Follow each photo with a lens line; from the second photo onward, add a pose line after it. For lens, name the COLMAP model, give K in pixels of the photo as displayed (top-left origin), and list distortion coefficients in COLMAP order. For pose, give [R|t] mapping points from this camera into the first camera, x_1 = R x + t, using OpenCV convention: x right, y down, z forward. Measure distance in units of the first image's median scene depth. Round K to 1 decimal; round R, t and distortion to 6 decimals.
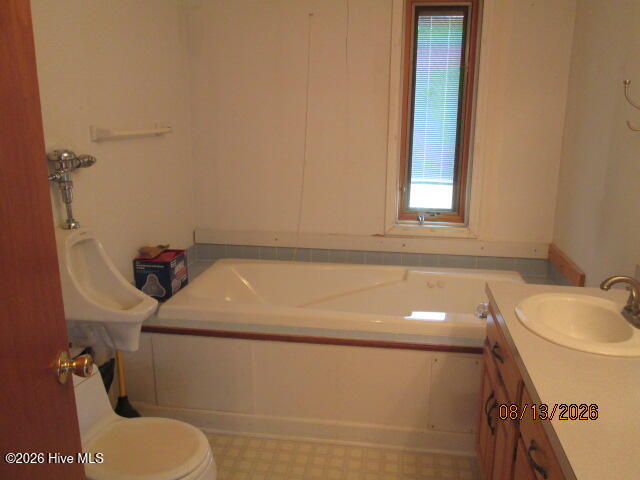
lens RADIAL K [[534.2, 0, 323.4], [0, 534.2, 237.8], [0, 0, 1]] dist [-0.040127, 0.022509]
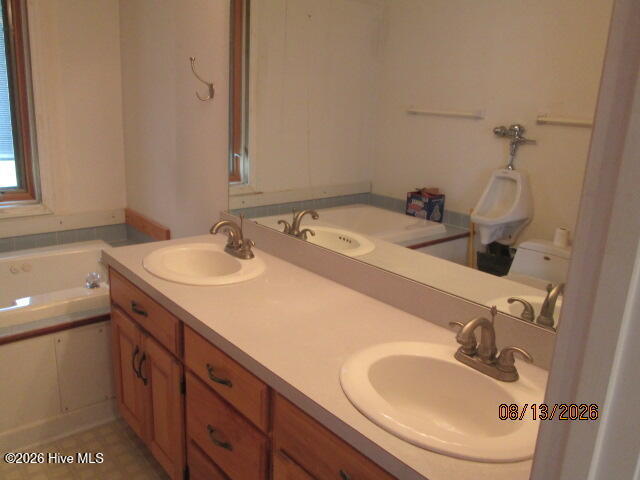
lens RADIAL K [[534.2, 0, 323.4], [0, 534.2, 237.8], [0, 0, 1]] dist [-0.040127, 0.022509]
pose [[0.667003, -0.179263, 0.723167, -0.124204], [0.136611, 0.983594, 0.117818, -0.002256], [-0.732423, 0.020208, 0.680550, -0.009359]]
